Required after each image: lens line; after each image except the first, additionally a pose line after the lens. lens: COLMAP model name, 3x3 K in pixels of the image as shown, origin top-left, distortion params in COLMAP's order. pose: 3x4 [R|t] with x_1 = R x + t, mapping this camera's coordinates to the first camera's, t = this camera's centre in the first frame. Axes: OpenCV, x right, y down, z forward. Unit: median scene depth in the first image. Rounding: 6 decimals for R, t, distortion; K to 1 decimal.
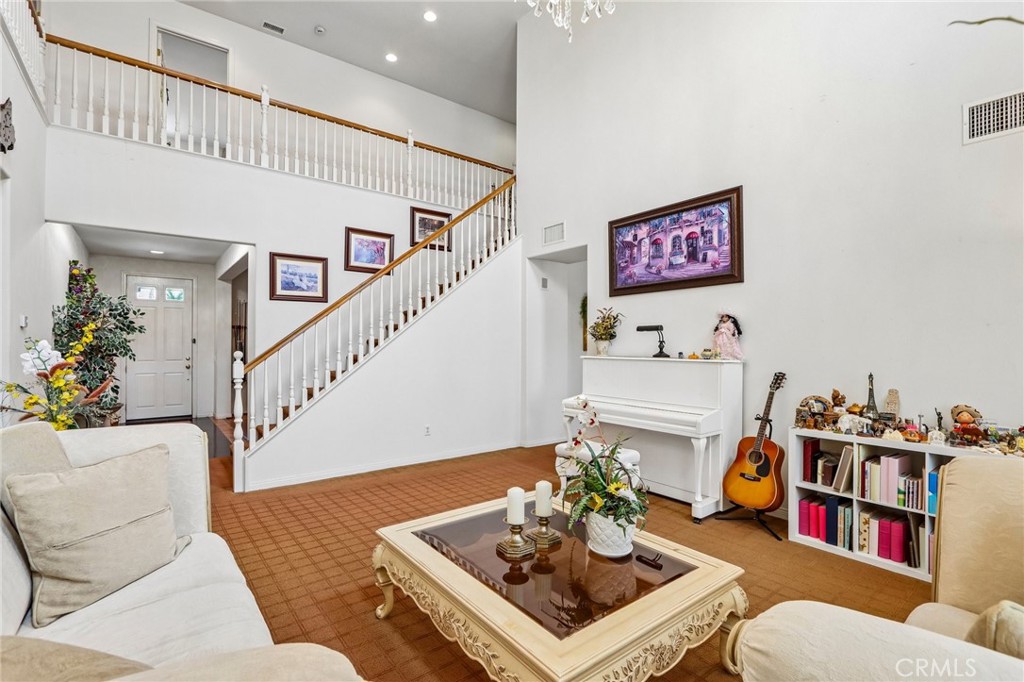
lens RADIAL K [[470.9, 0, 511.8], [0, 470.9, 343.5], [0, 0, 1]] dist [-0.010965, -0.000604]
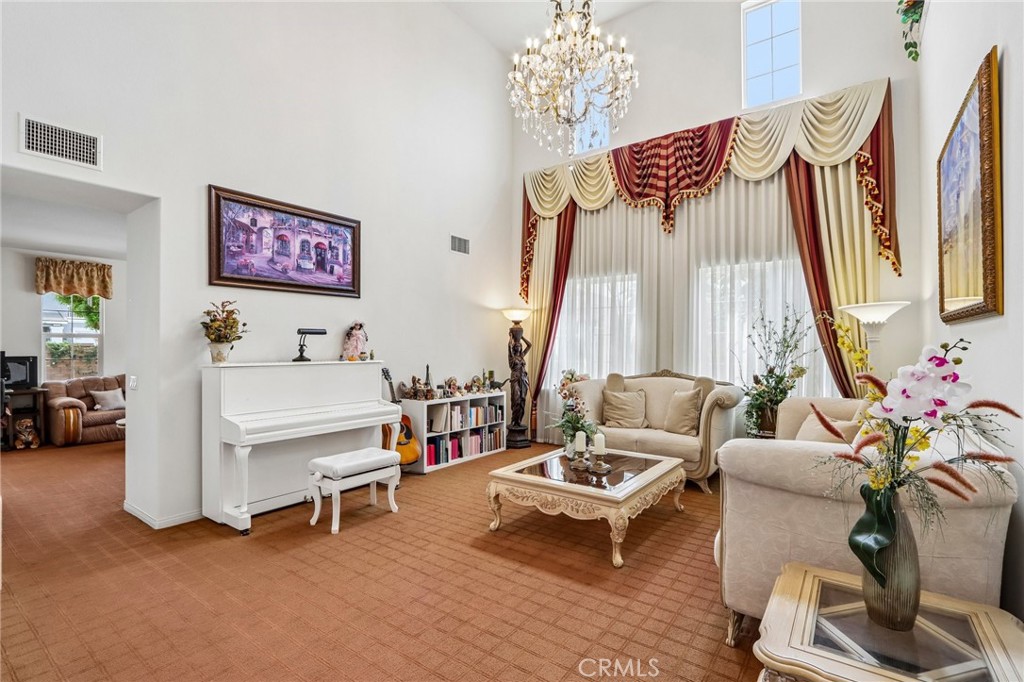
lens RADIAL K [[470.9, 0, 511.7], [0, 470.9, 345.2], [0, 0, 1]] dist [-0.010965, -0.000604]
pose [[-0.270245, 0.002340, 0.962789, -0.744798], [-0.003545, 0.999988, -0.003425, -0.002579], [-0.962785, -0.004339, -0.270233, 0.855989]]
